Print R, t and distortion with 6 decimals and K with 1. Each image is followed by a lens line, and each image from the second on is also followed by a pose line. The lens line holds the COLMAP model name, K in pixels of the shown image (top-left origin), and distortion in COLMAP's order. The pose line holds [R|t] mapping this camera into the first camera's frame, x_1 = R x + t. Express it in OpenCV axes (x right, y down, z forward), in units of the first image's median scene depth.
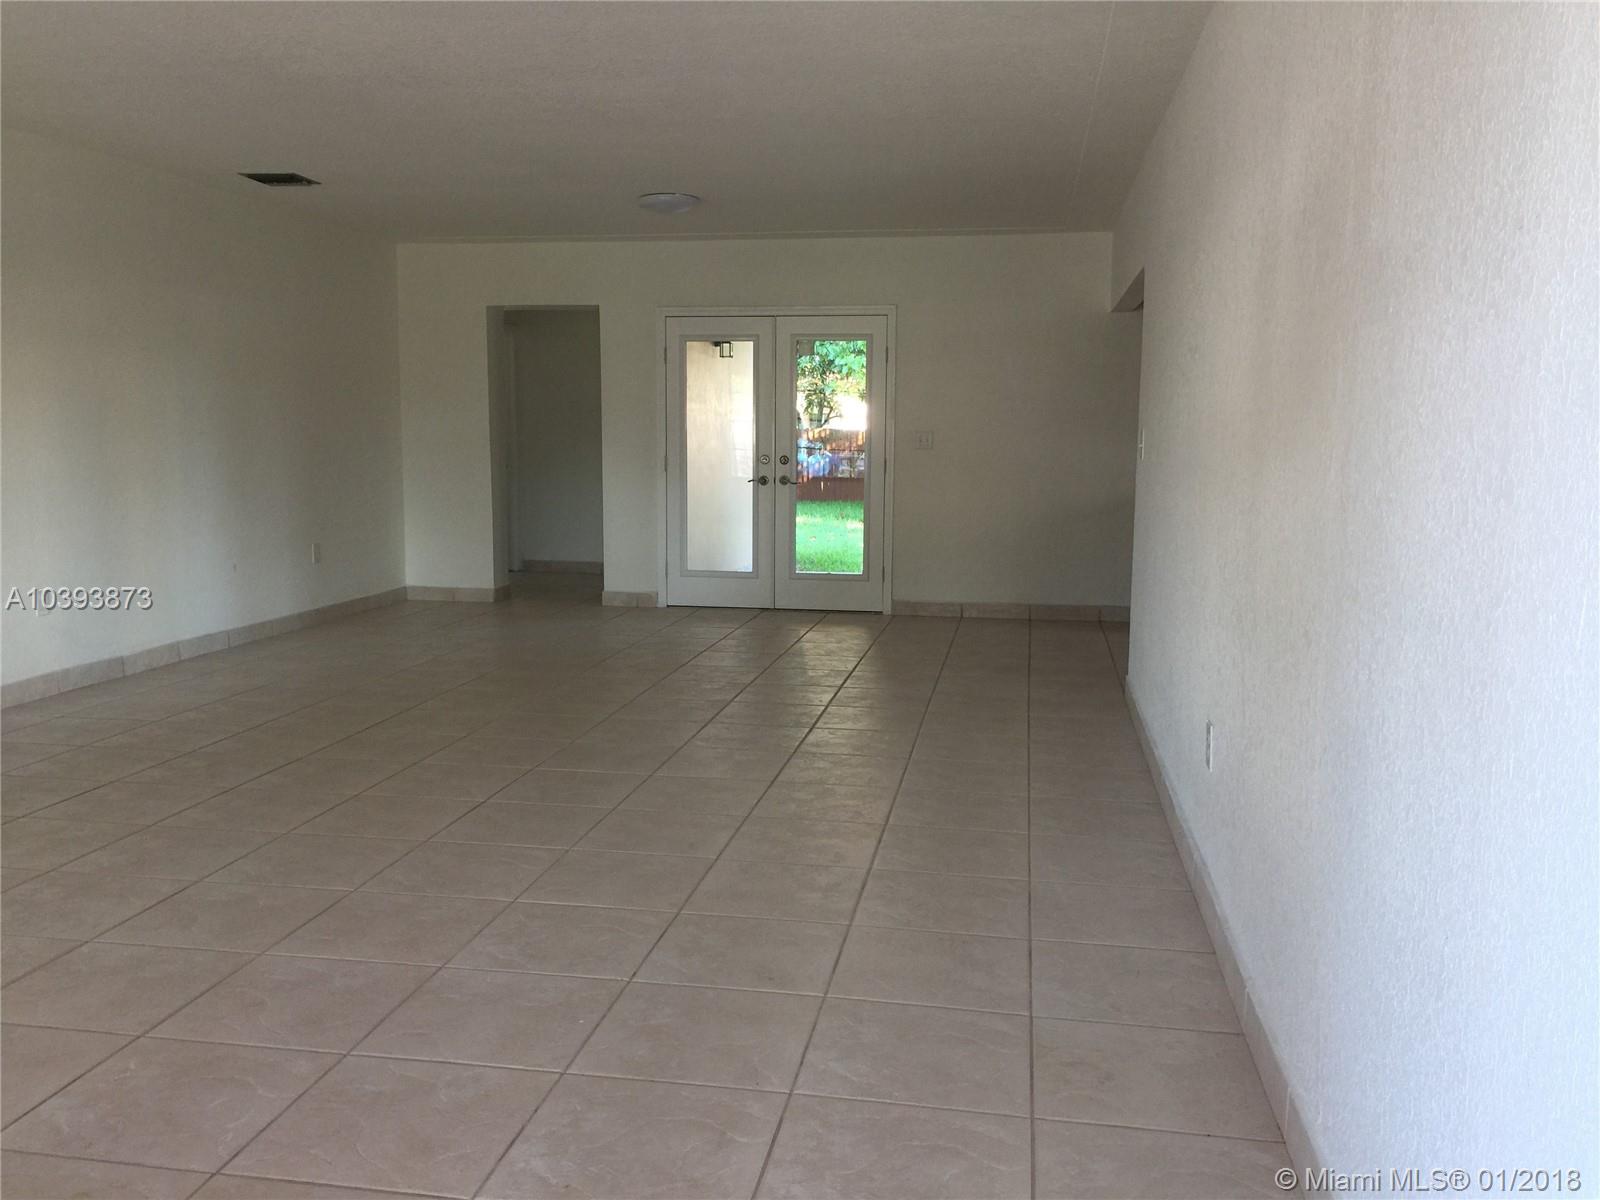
lens RADIAL K [[1367.5, 0, 792.1], [0, 1367.5, 590.4], [0, 0, 1]] dist [0.079185, -0.108818]
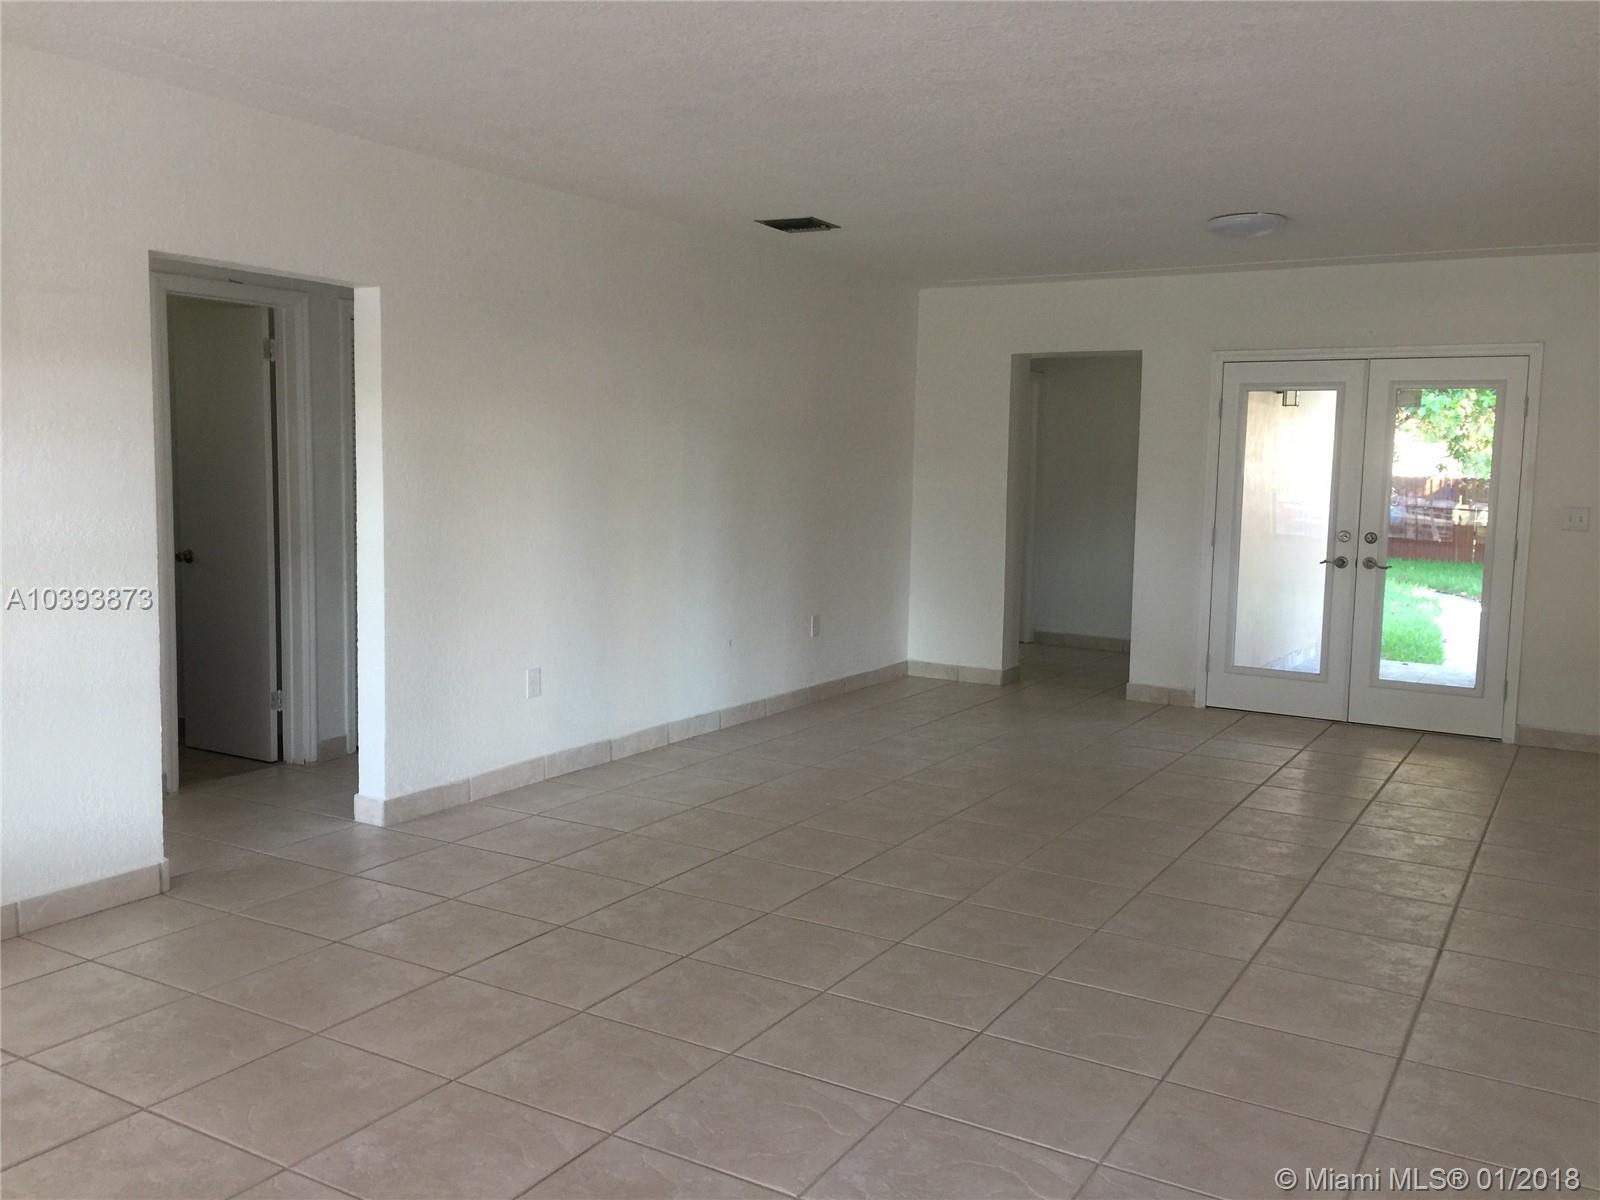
lens RADIAL K [[1367.5, 0, 792.1], [0, 1367.5, 590.4], [0, 0, 1]] dist [0.079185, -0.108818]
pose [[0.933057, 0.045727, -0.356812, -0.032192], [-0.054547, 0.998403, -0.014692, -0.035111], [0.355570, 0.033172, 0.934061, 0.131399]]
